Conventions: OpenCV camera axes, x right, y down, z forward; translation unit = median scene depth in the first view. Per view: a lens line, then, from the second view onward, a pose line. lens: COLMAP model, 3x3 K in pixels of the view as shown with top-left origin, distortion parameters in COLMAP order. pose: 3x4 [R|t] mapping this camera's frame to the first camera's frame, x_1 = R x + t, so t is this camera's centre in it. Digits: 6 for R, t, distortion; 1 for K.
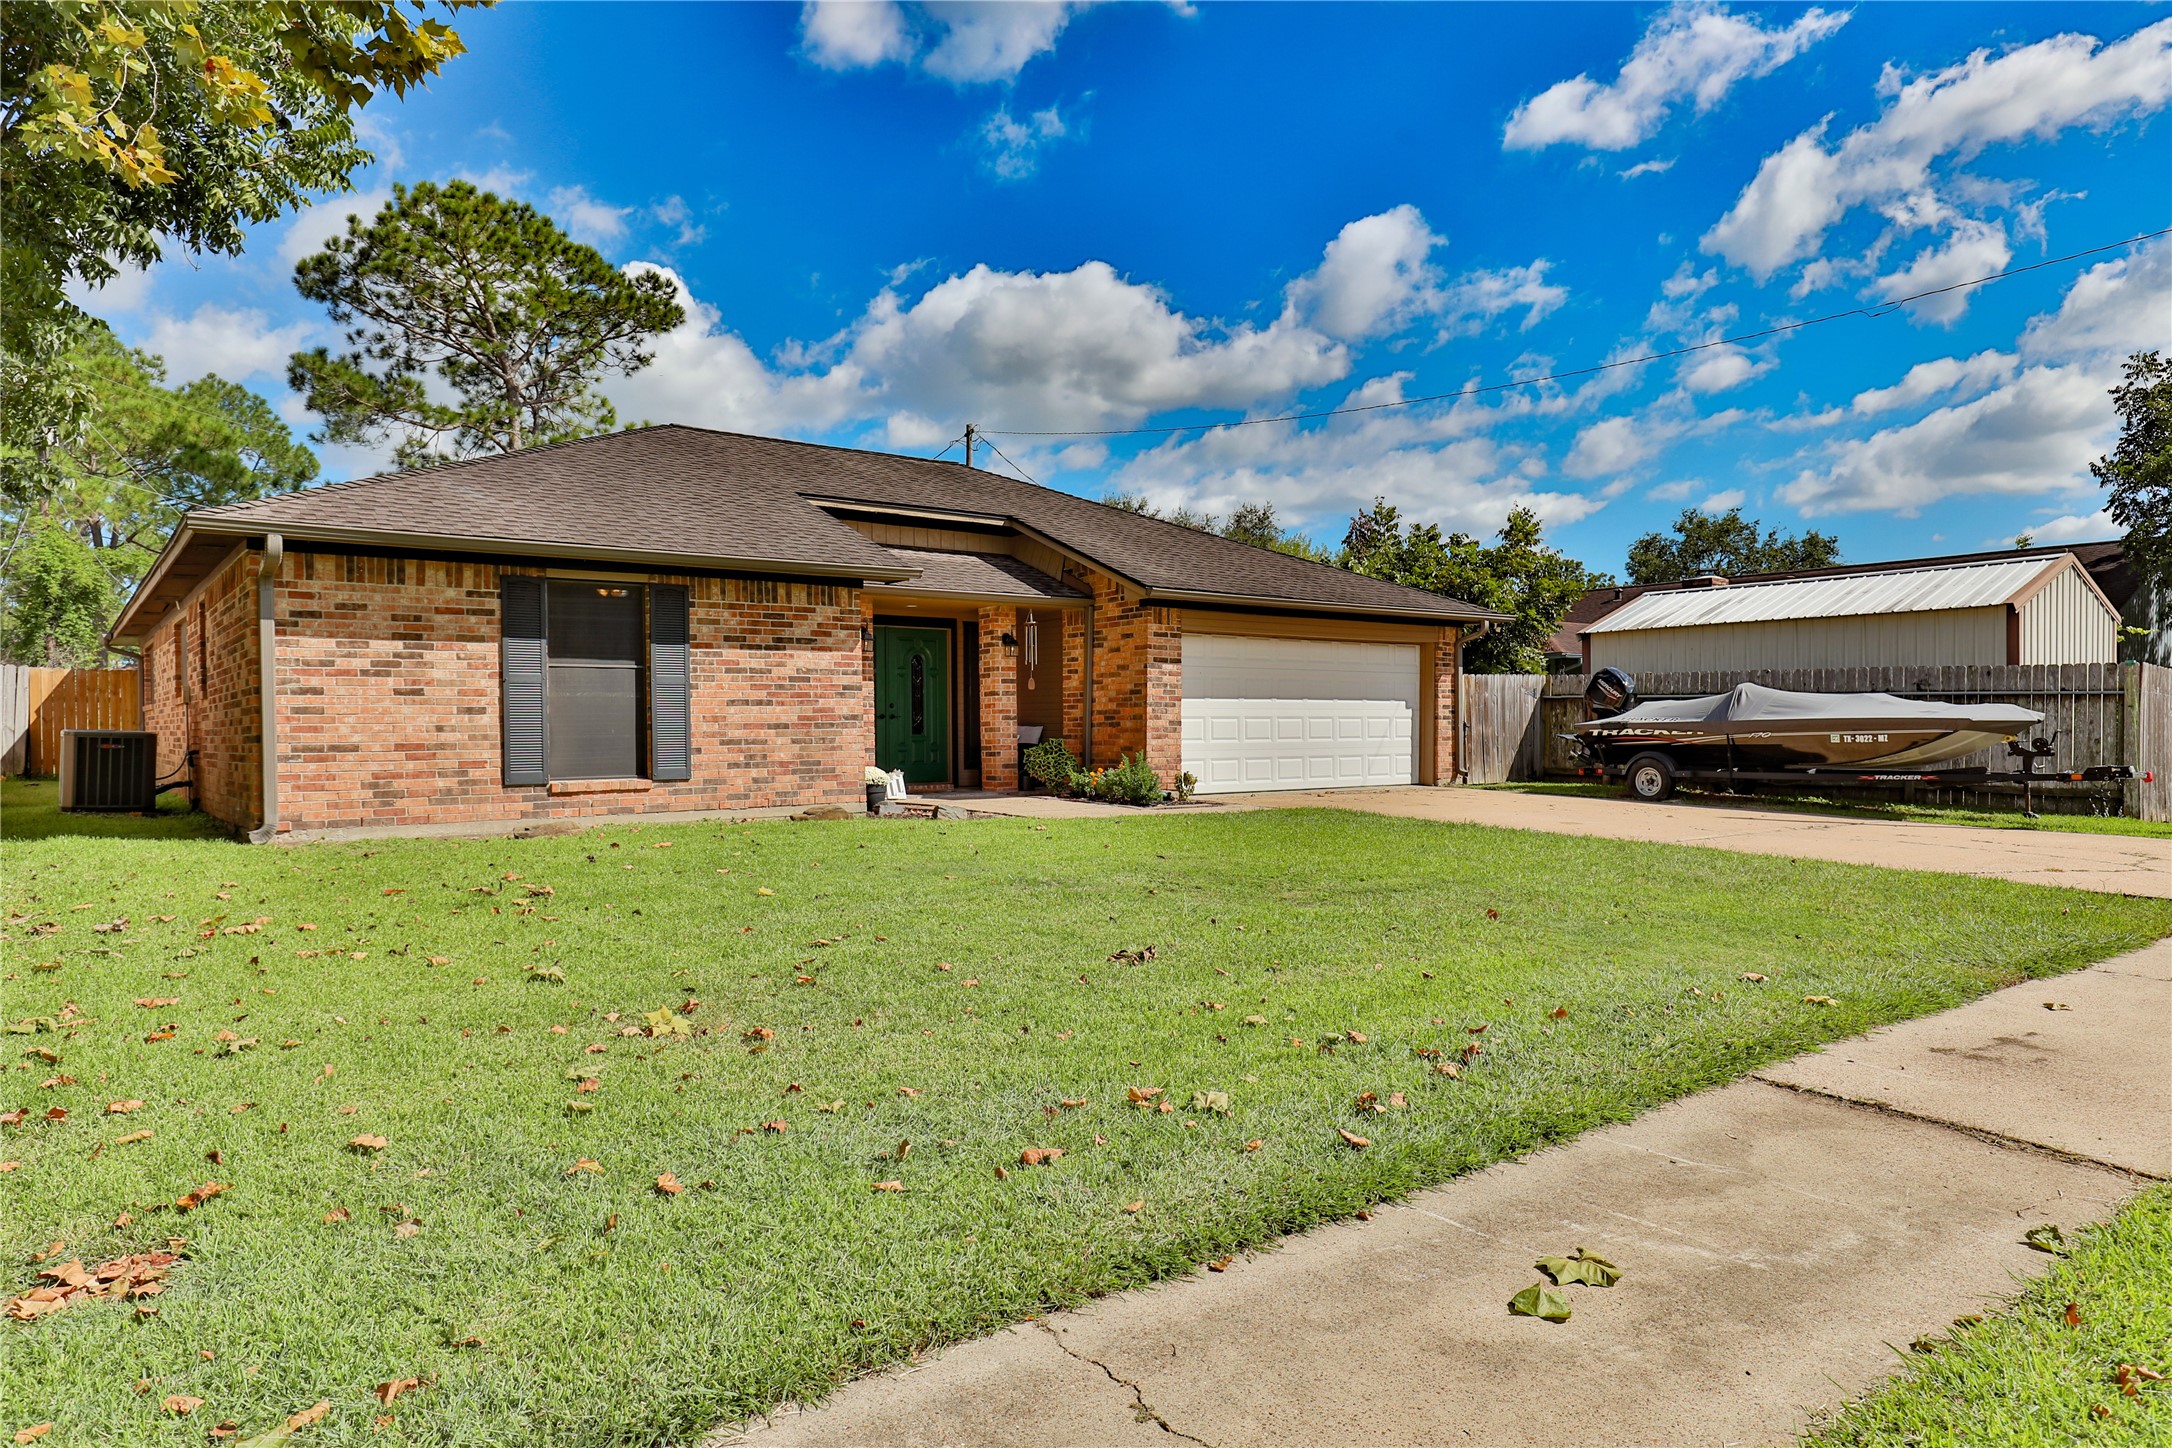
lens RADIAL K [[1318.6, 0, 1084.6], [0, 1318.6, 729.4], [0, 0, 1]] dist [-0.006661, -0.000712]
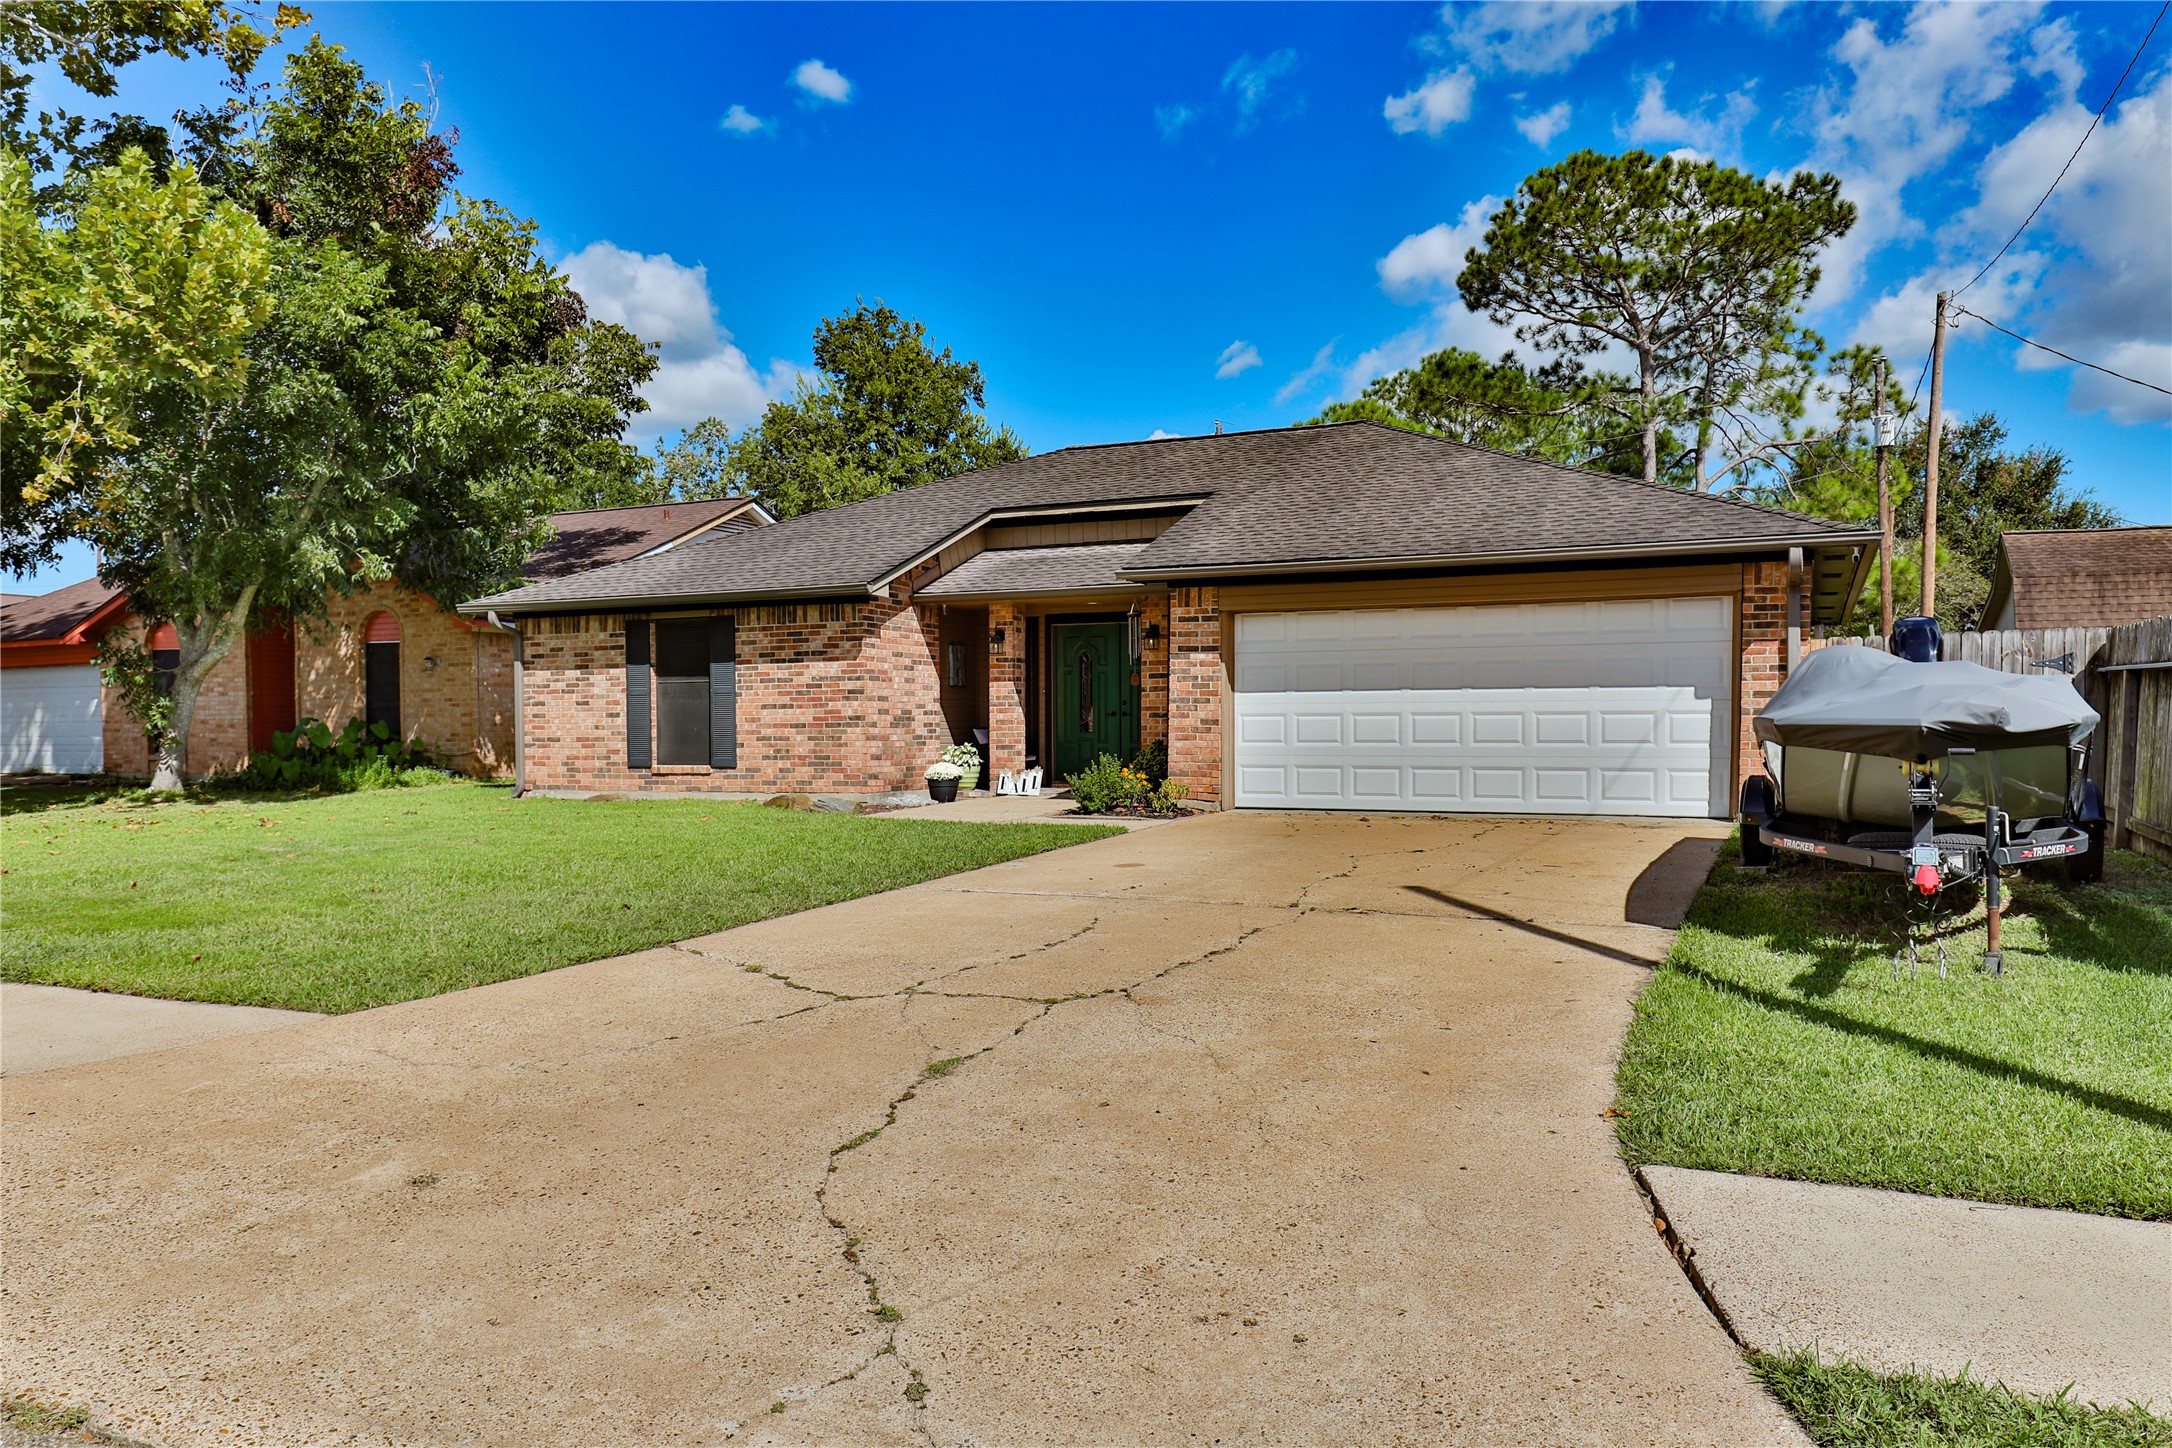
lens RADIAL K [[1458.8, 0, 1085.2], [0, 1458.8, 722.8], [0, 0, 1]] dist [-0.005720, -0.001078]
pose [[0.482908, 0.004143, -0.875661, 1.091530], [0.001853, 0.999982, 0.005753, -0.012654], [0.875669, -0.004401, 0.482891, 0.609471]]
